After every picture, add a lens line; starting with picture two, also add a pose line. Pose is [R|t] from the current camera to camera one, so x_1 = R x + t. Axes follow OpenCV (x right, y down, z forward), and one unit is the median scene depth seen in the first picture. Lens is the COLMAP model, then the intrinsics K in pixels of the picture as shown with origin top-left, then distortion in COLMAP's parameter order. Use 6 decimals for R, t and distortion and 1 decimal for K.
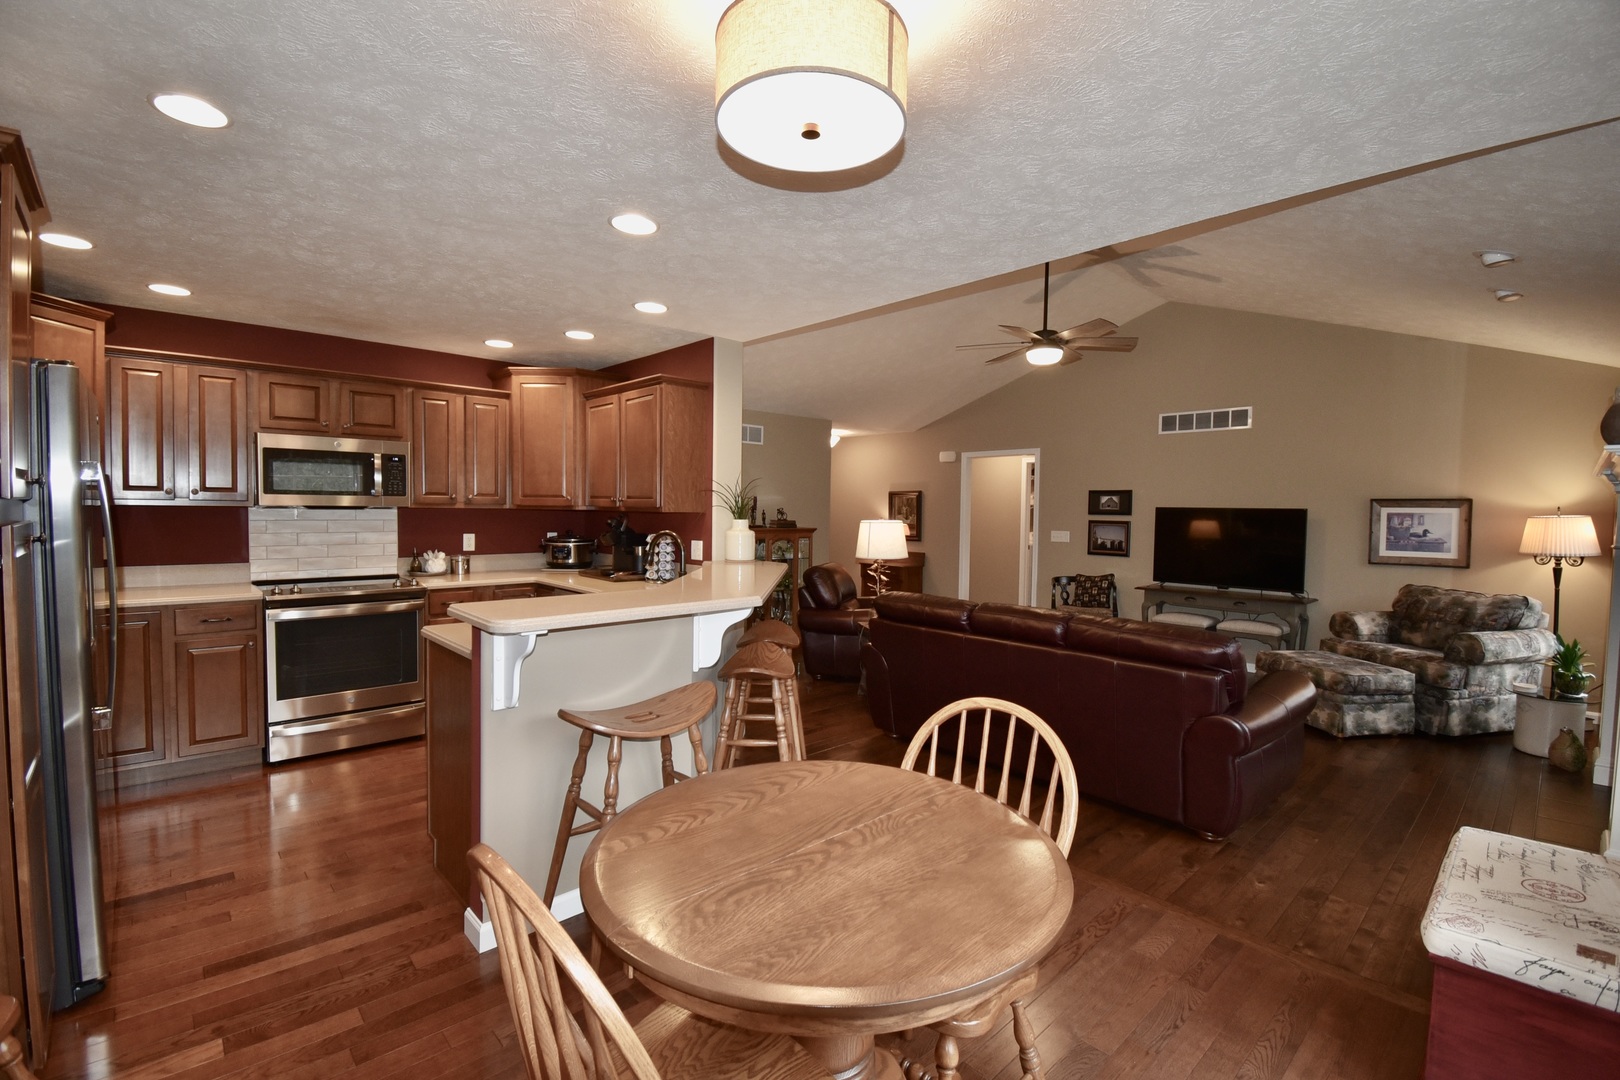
lens RADIAL K [[713.8, 0, 817.9], [0, 713.8, 537.9], [0, 0, 1]] dist [0.018855, -0.026528]
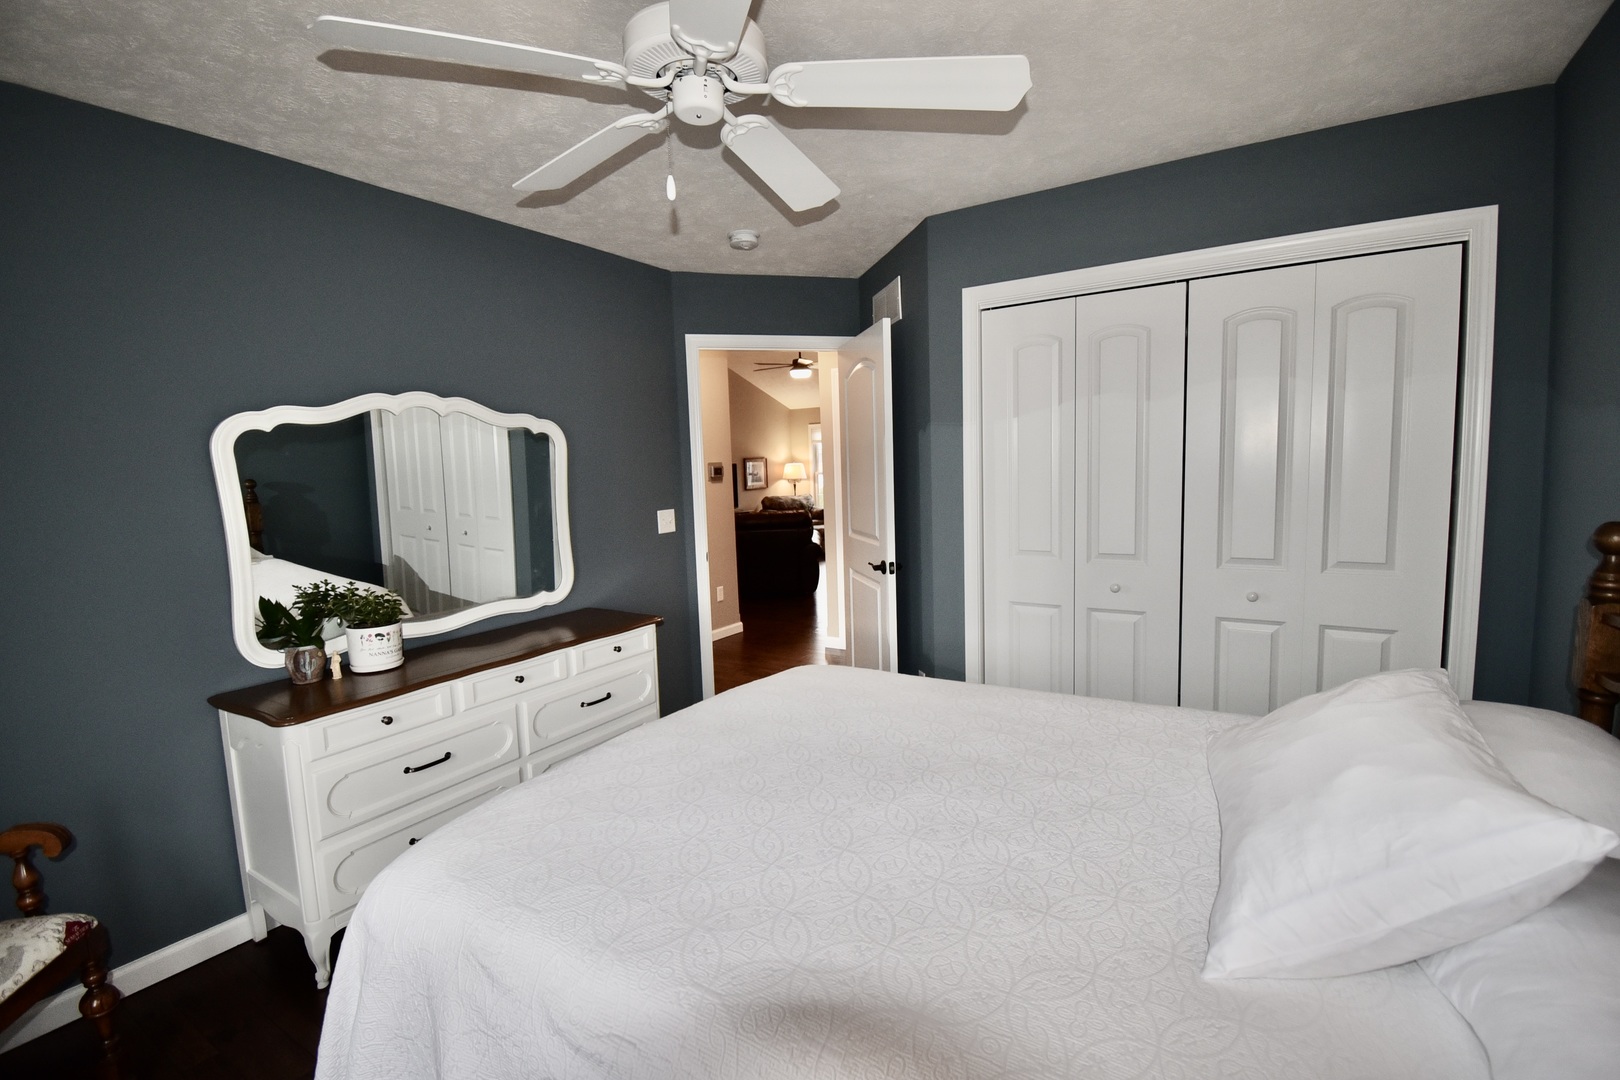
lens RADIAL K [[713.8, 0, 817.9], [0, 713.8, 537.9], [0, 0, 1]] dist [0.018855, -0.026528]
pose [[-0.248363, -0.105326, 0.962924, -1.546219], [0.068090, 0.989714, 0.125818, -0.086003], [-0.966271, 0.096814, -0.238637, 1.562429]]
